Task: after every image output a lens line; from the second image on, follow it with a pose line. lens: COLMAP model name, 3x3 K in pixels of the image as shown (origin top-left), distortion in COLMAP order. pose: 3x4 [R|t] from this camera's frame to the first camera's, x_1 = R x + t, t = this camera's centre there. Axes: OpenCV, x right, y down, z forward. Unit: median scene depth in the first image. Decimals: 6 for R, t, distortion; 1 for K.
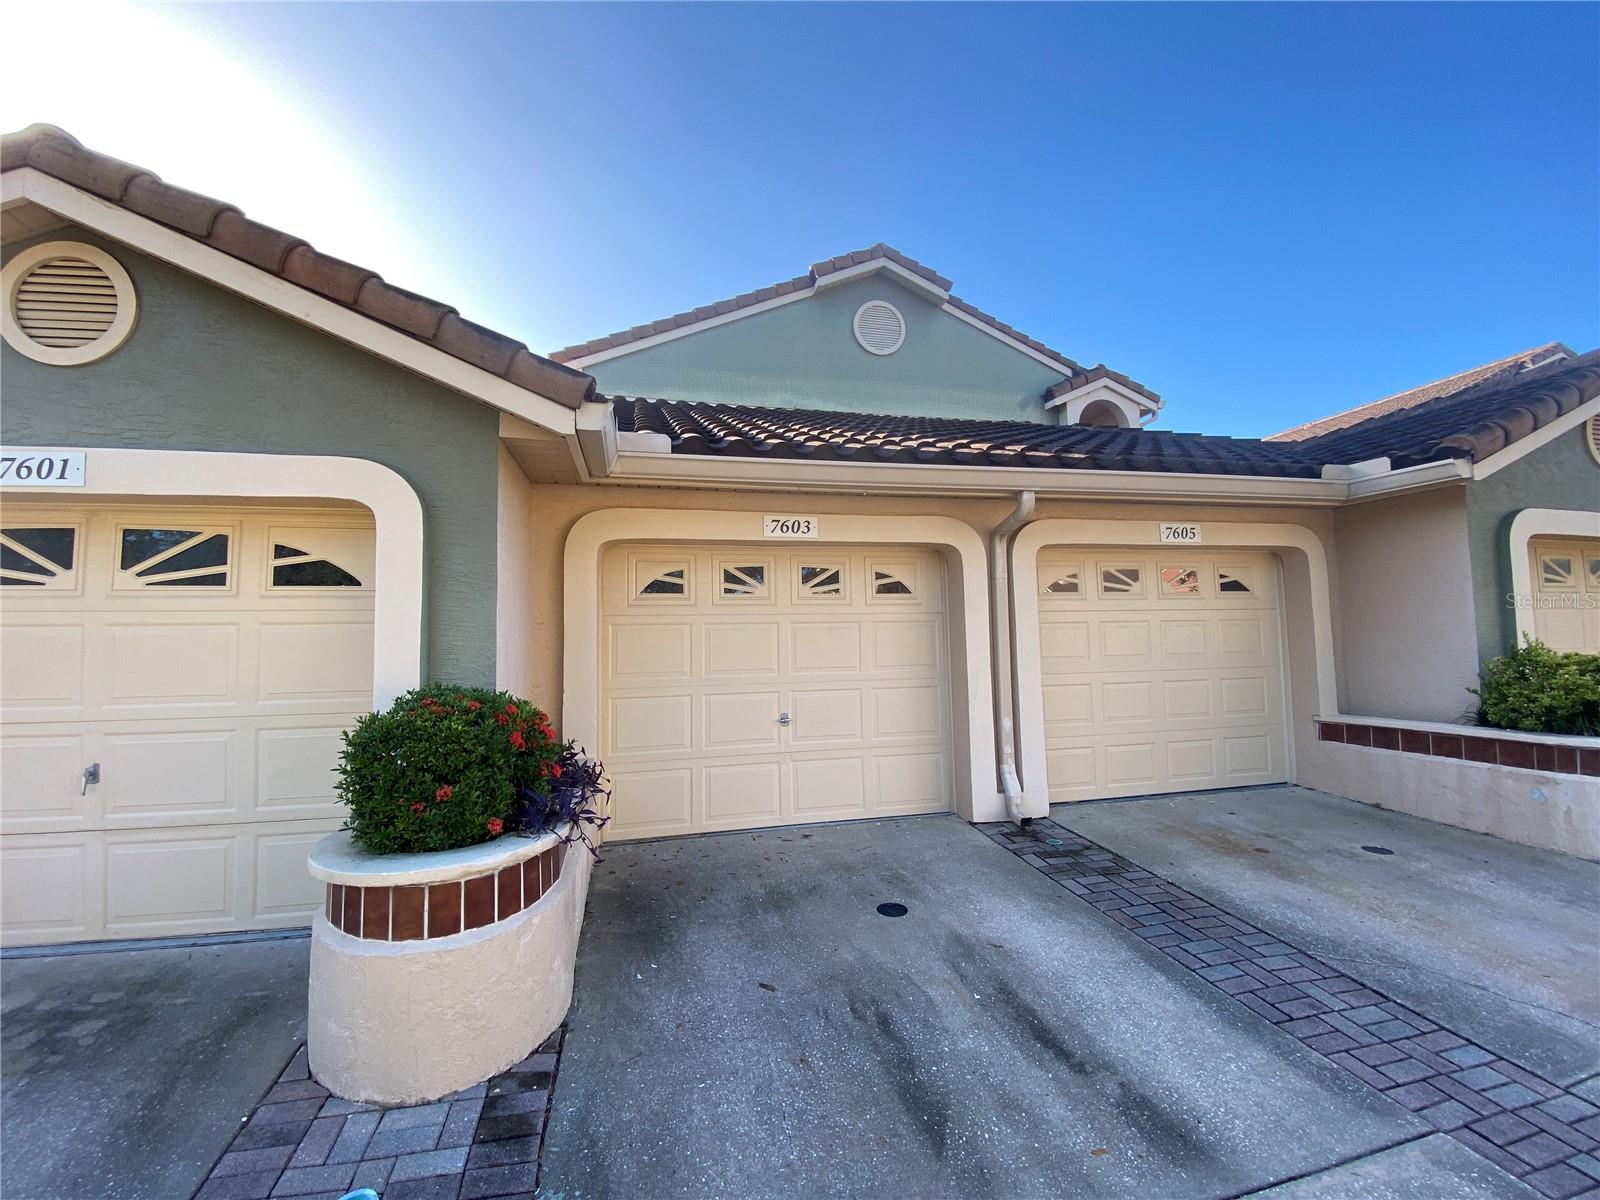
lens RADIAL K [[700.4, 0, 775.1], [0, 700.4, 600.2], [0, 0, 1]] dist [0.009048, -0.021981]
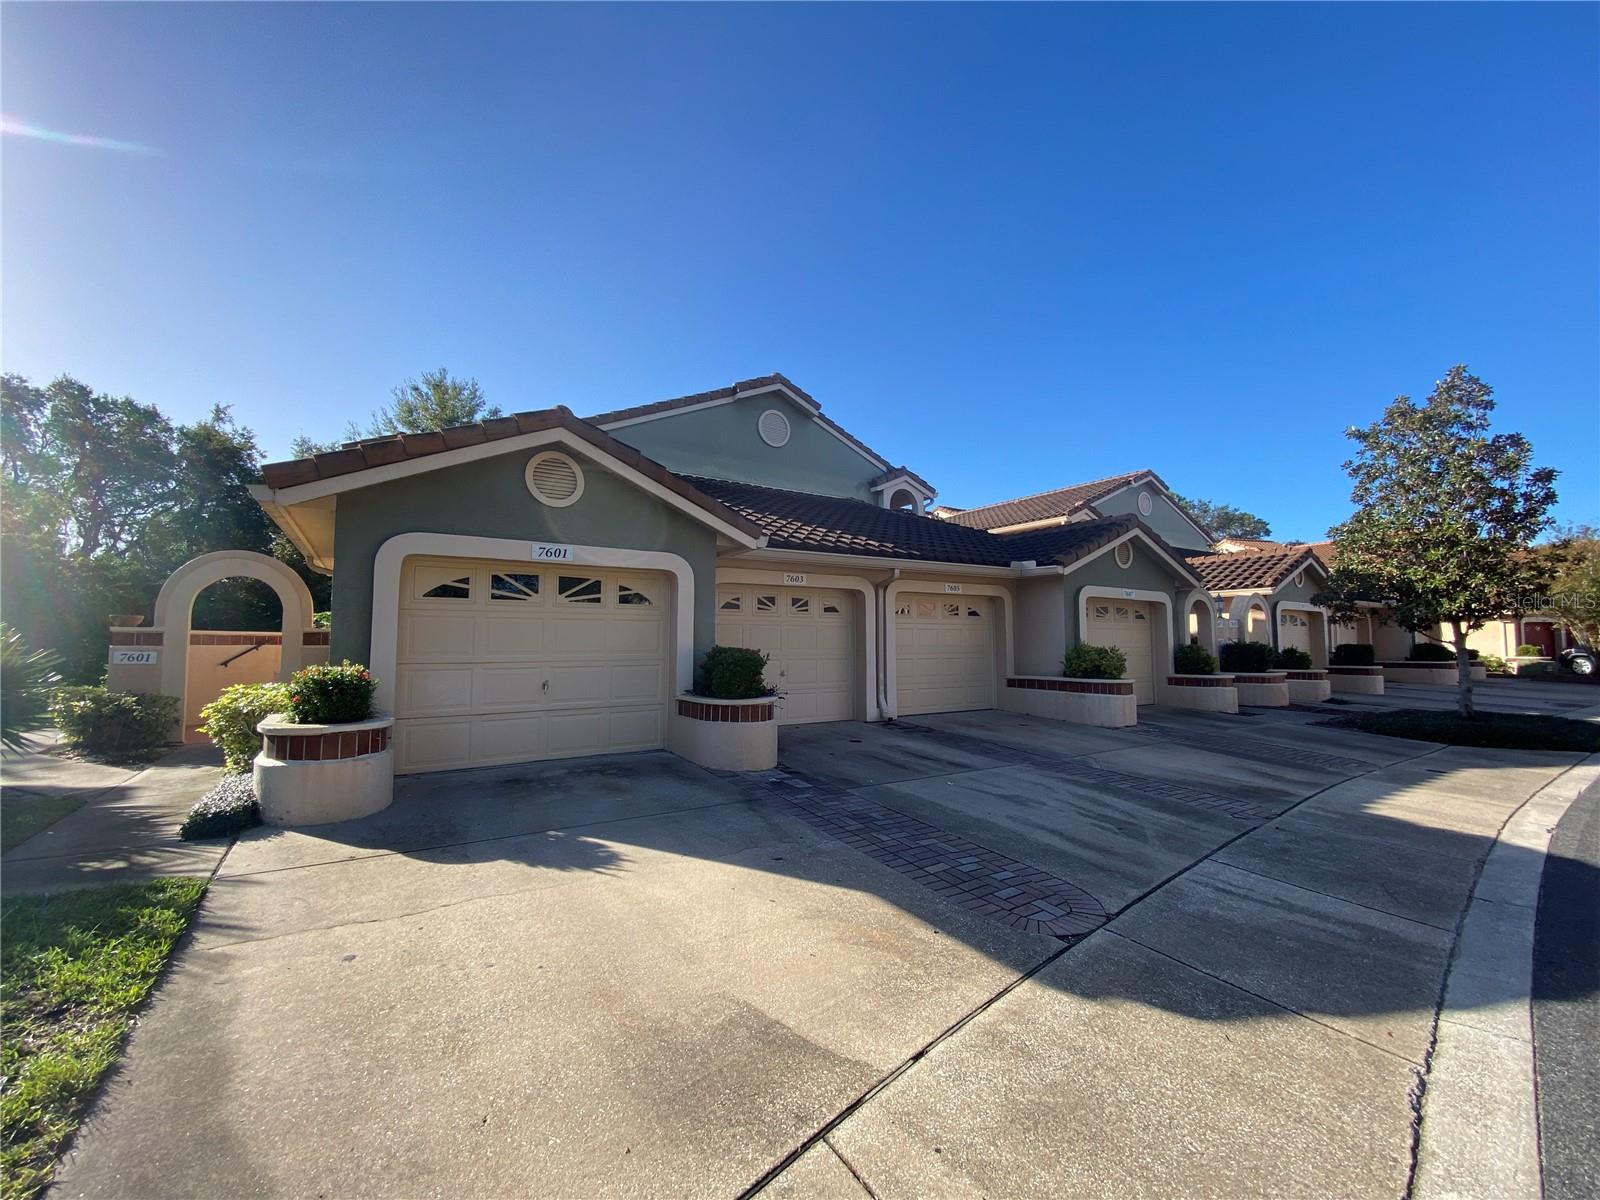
lens RADIAL K [[694.2, 0, 808.8], [0, 694.2, 600.0], [0, 0, 1]] dist [0.025991, -0.021743]
pose [[0.934673, 0.040522, 0.353192, -0.615293], [-0.038975, 0.999174, -0.011494, -0.019825], [-0.353366, -0.003023, 0.935480, -0.873280]]
